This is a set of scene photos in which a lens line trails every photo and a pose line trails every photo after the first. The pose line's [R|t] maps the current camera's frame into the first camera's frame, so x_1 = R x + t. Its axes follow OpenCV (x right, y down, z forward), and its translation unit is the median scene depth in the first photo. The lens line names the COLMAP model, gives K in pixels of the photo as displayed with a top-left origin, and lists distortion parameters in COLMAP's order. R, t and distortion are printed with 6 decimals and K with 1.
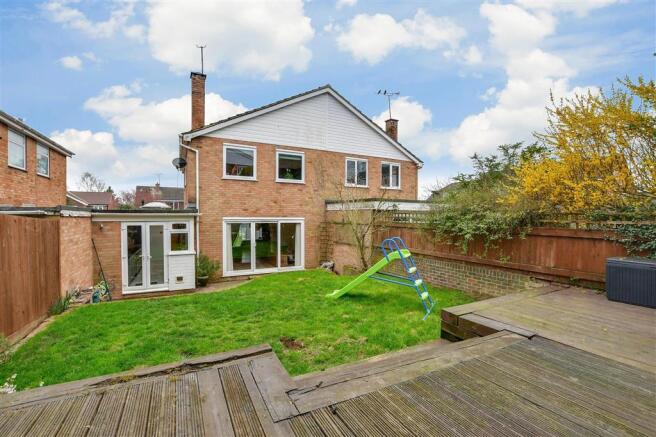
lens RADIAL K [[287.6, 0, 325.4], [0, 287.6, 219.2], [0, 0, 1]] dist [-0.028230, 0.000271]
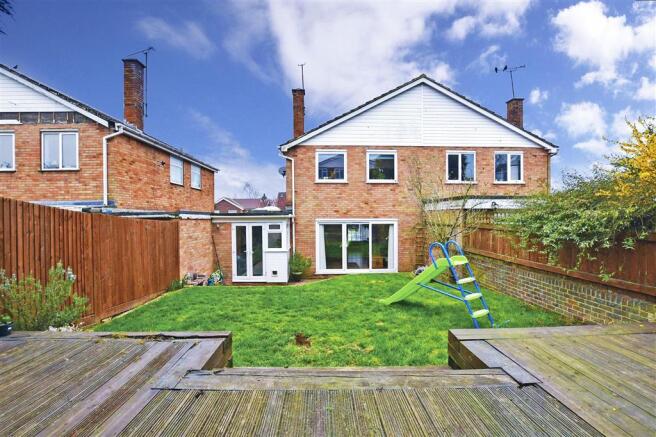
lens RADIAL K [[290.3, 0, 326.4], [0, 290.3, 220.4], [0, 0, 1]] dist [-0.036287, 0.004826]
pose [[0.899337, -0.003735, -0.437240, 0.212078], [0.003766, 0.999993, -0.000797, 0.000793], [0.437240, -0.000929, 0.899344, 0.049952]]
